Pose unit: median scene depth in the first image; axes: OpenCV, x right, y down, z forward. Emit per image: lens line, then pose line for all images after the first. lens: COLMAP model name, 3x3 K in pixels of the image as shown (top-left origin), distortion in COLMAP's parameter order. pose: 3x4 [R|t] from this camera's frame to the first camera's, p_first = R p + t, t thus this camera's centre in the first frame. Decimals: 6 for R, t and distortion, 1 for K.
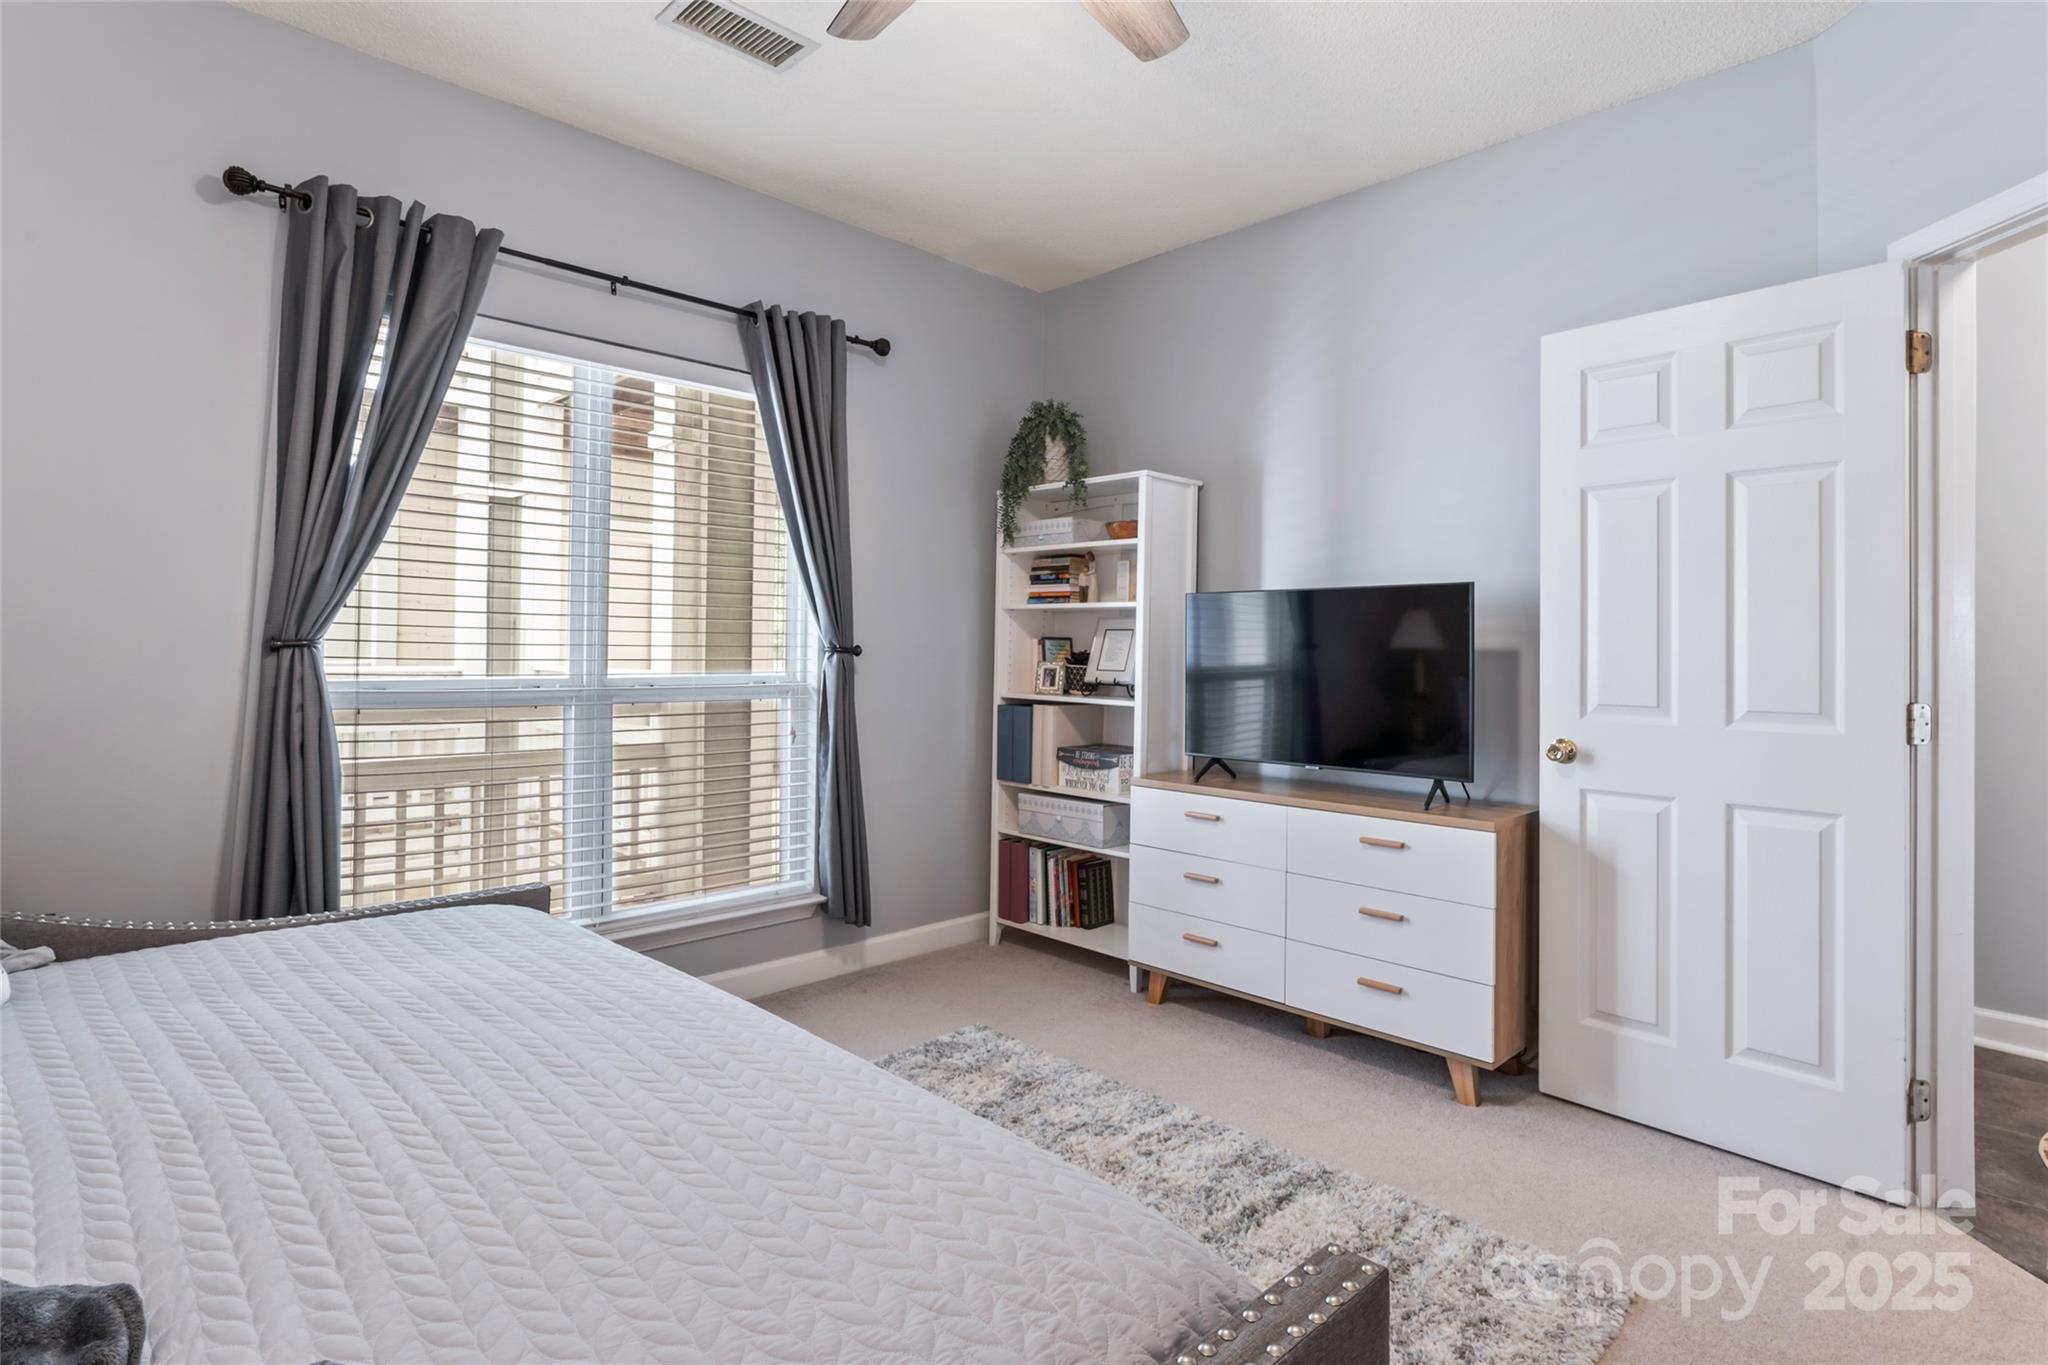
lens RADIAL K [[1034.2, 0, 1026.4], [0, 1034.2, 660.3], [0, 0, 1]] dist [-0.000593, -0.000131]
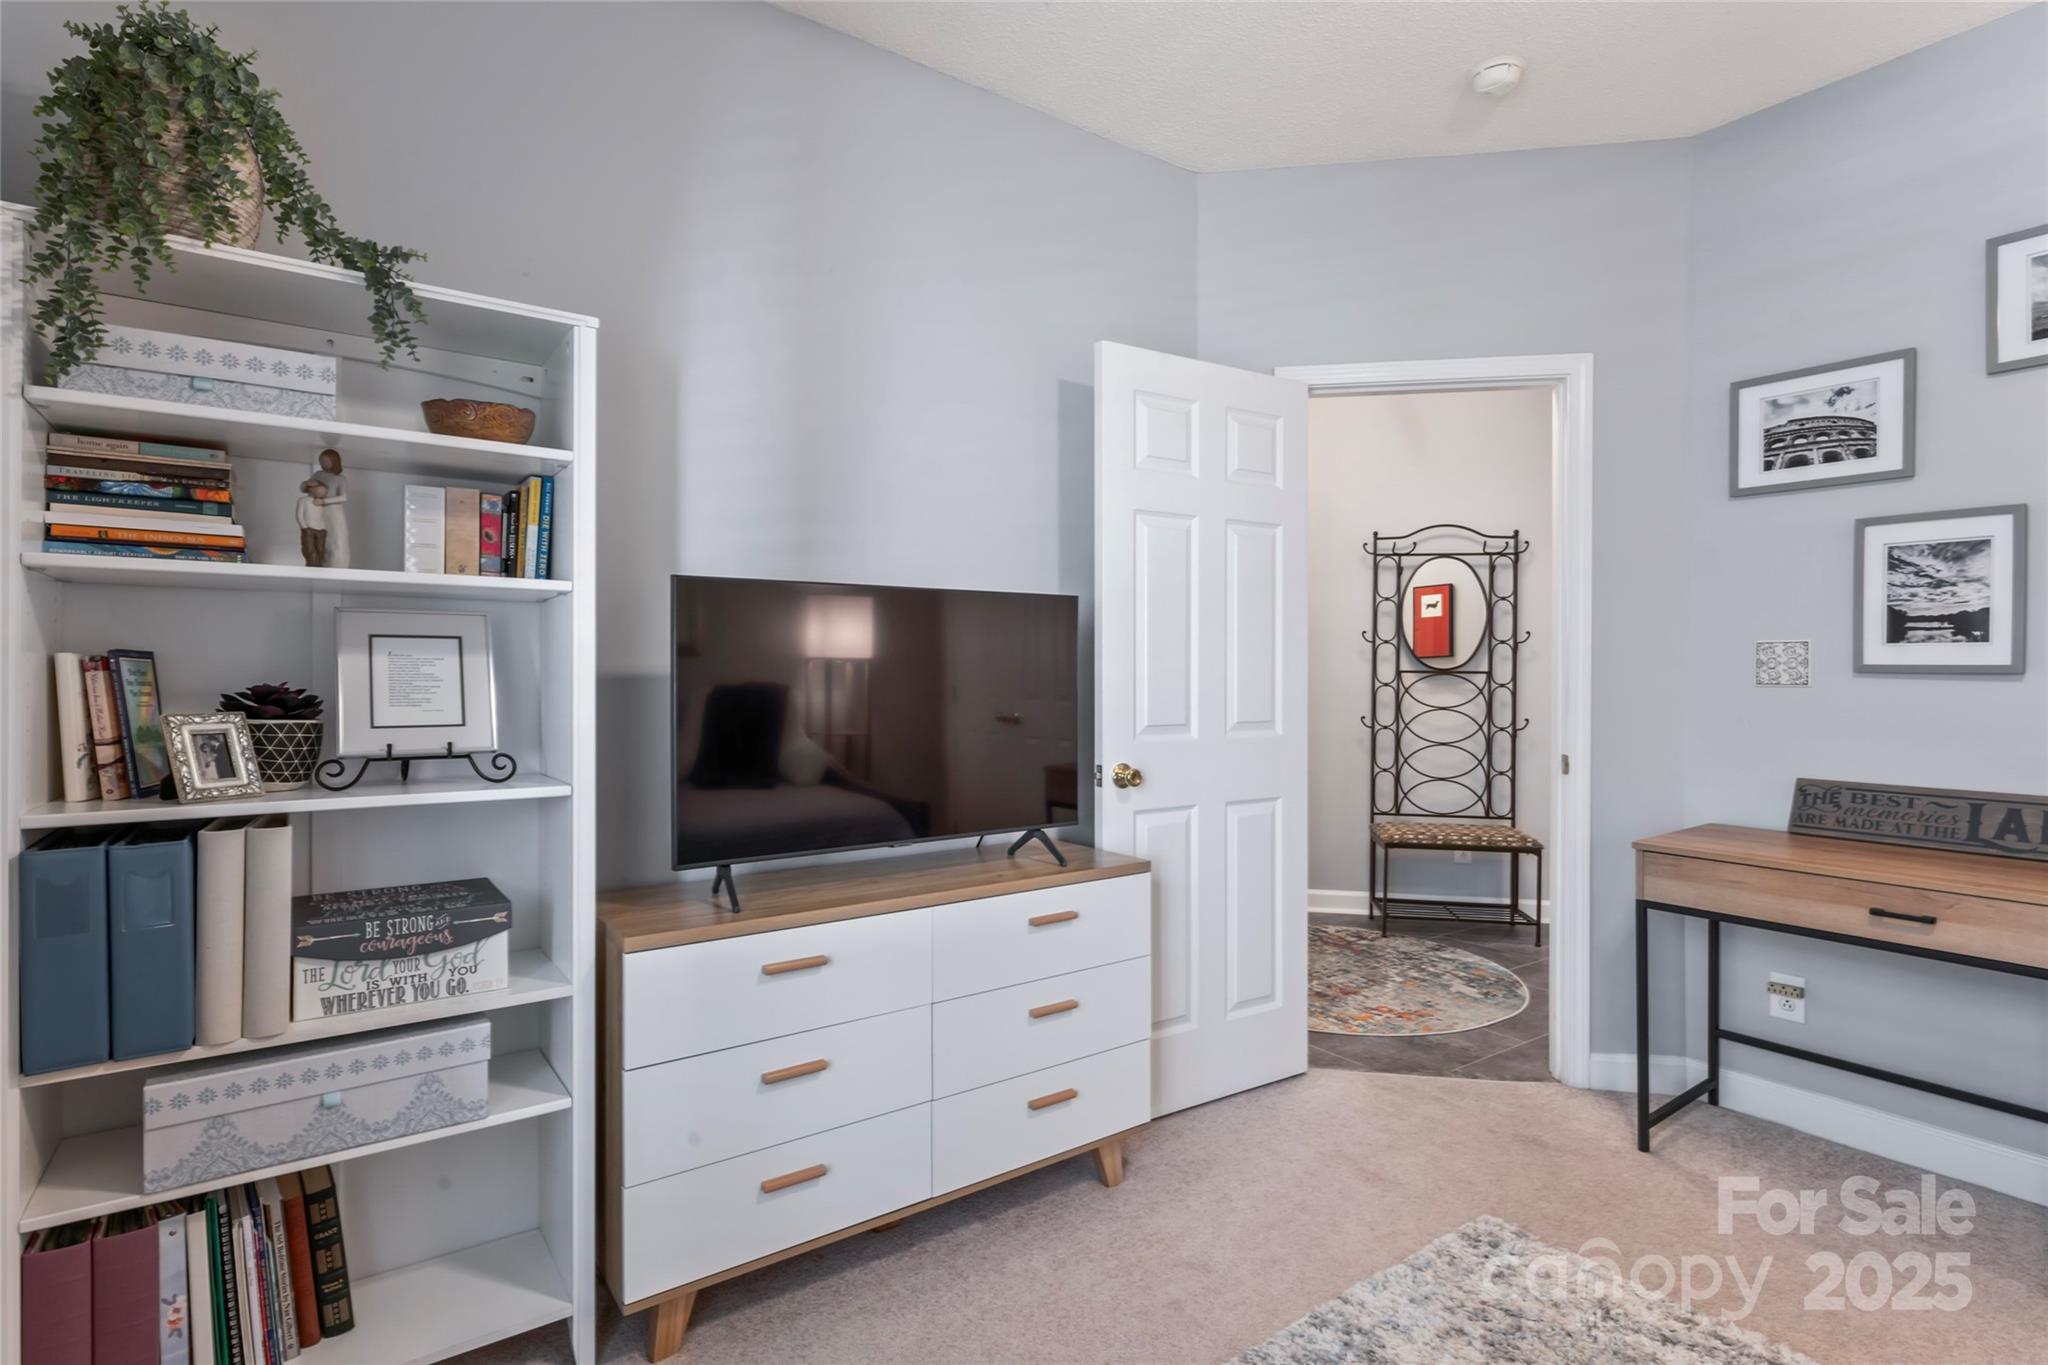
lens RADIAL K [[1018.7, 0, 1019.2], [0, 1018.7, 681.0], [0, 0, 1]] dist [-0.001323, -0.000201]
pose [[0.151624, -0.021635, 0.988201, -0.365399], [0.009727, 0.999745, 0.020395, -0.018734], [-0.988390, 0.006519, 0.151796, 0.775141]]
